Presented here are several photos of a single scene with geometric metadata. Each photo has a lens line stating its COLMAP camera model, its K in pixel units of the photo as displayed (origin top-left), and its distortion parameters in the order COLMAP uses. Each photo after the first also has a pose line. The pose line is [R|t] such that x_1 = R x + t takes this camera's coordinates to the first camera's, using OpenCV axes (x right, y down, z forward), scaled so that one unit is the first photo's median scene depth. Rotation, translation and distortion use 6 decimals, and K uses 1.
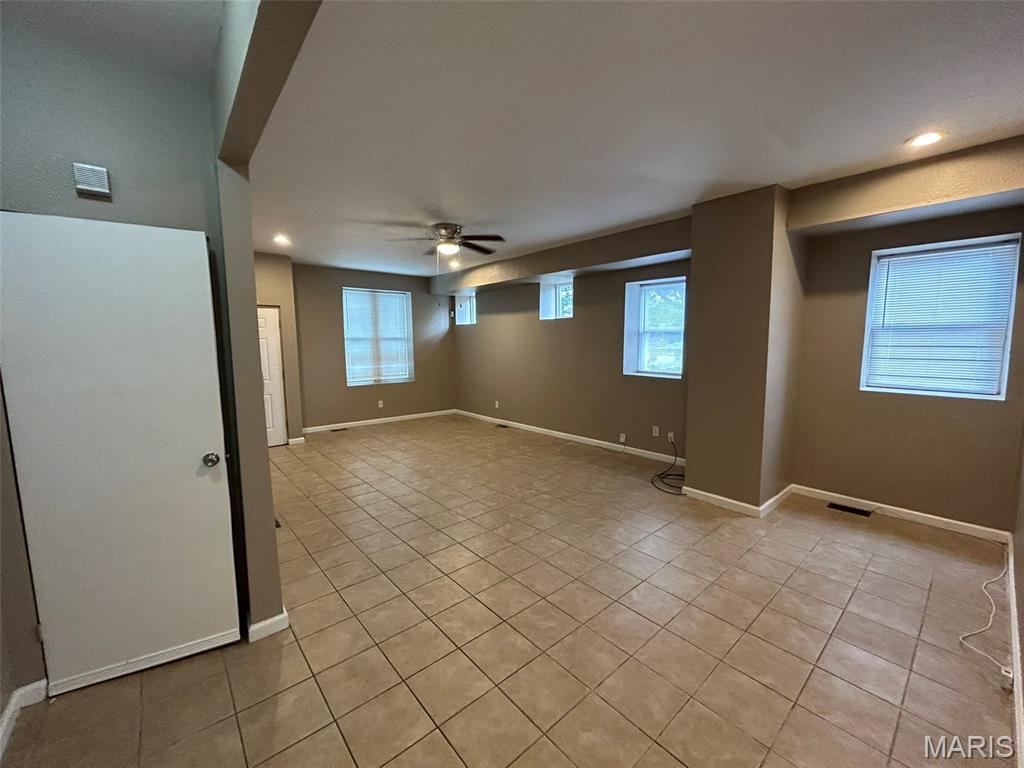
lens RADIAL K [[412.3, 0, 511.6], [0, 412.3, 384.7], [0, 0, 1]] dist [-0.003626, -0.000060]
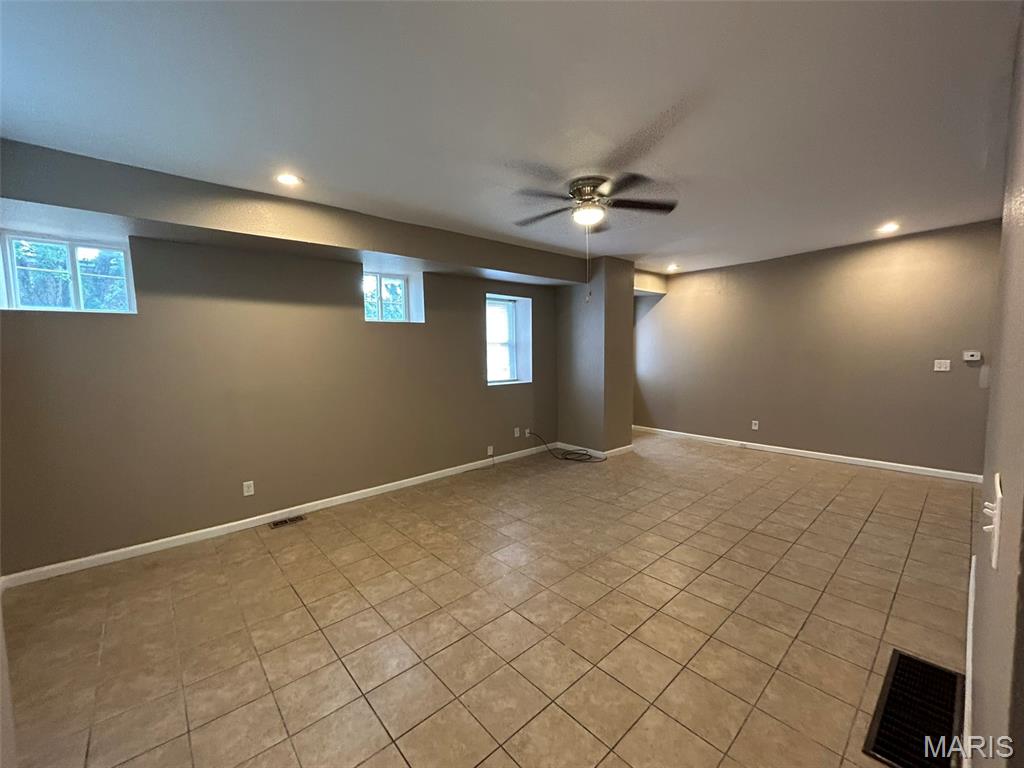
lens RADIAL K [[412.3, 0, 511.4], [0, 412.3, 383.2], [0, 0, 1]] dist [-0.003626, -0.000060]
pose [[-0.013281, -0.071768, 0.997333, -0.756924], [0.128375, 0.989044, 0.072881, -0.101837], [-0.991637, 0.129000, -0.003922, 1.016161]]
